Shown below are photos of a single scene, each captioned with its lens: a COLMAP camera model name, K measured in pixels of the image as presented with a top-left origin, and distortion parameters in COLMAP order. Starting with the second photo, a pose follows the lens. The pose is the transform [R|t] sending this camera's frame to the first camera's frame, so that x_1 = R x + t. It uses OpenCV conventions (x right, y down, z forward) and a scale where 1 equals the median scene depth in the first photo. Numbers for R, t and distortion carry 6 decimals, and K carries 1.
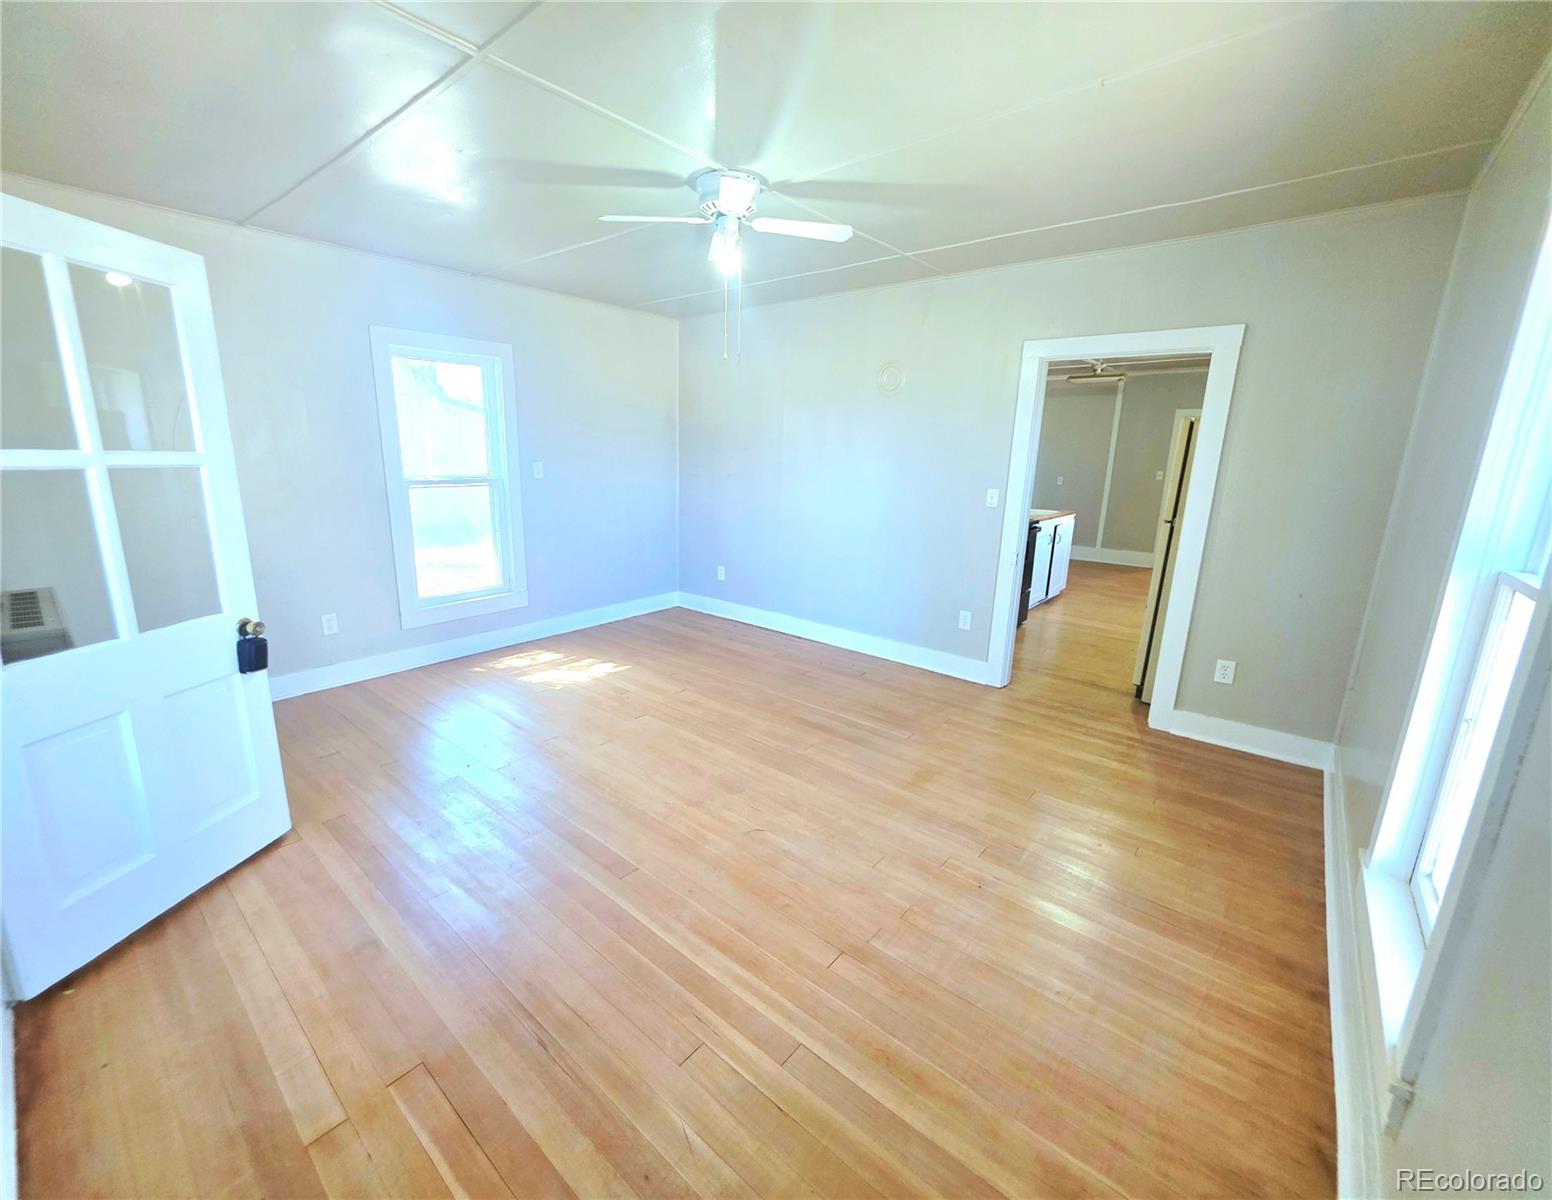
lens RADIAL K [[644.5, 0, 734.6], [0, 644.5, 599.1], [0, 0, 1]] dist [0.002689, 0.000060]
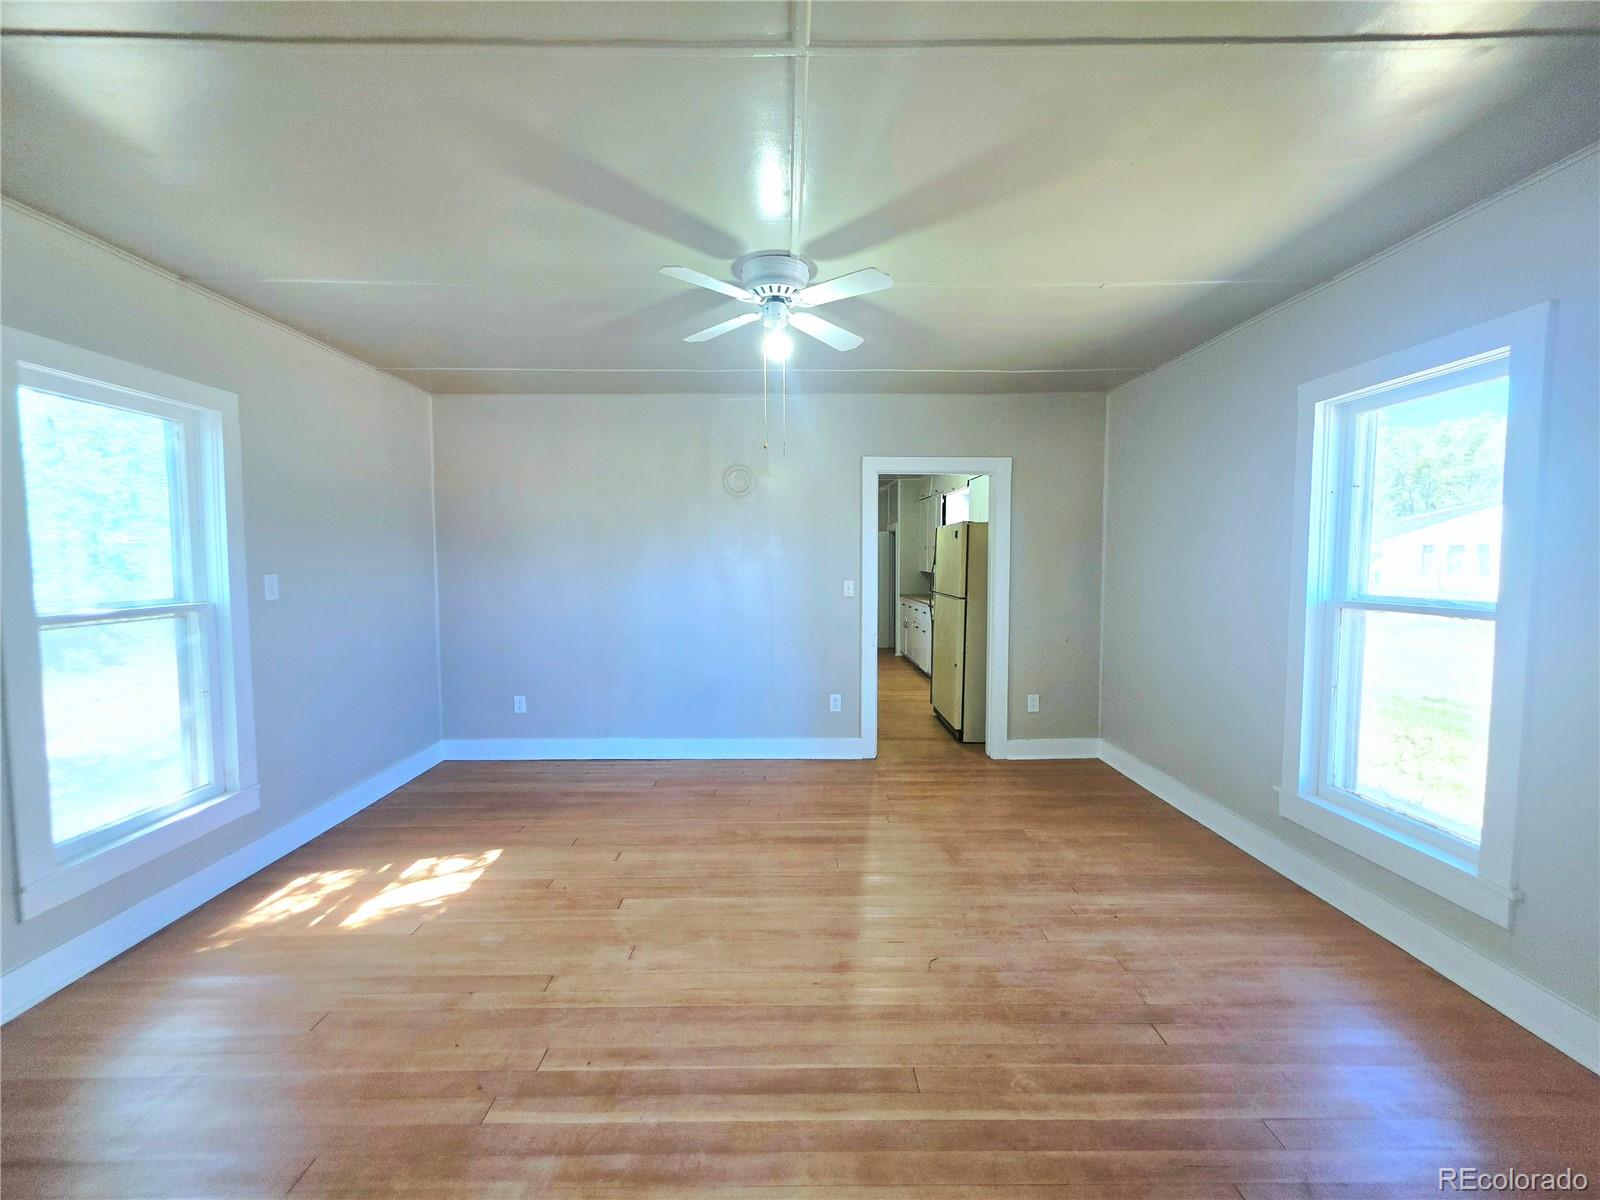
lens RADIAL K [[646.4, 0, 793.3], [0, 646.4, 601.7], [0, 0, 1]] dist [0.000641, -0.000202]
pose [[0.742498, -0.067177, 0.666472, -0.420621], [0.170342, 0.981186, -0.090875, -0.049218], [-0.647828, 0.181003, 0.739971, 0.238348]]
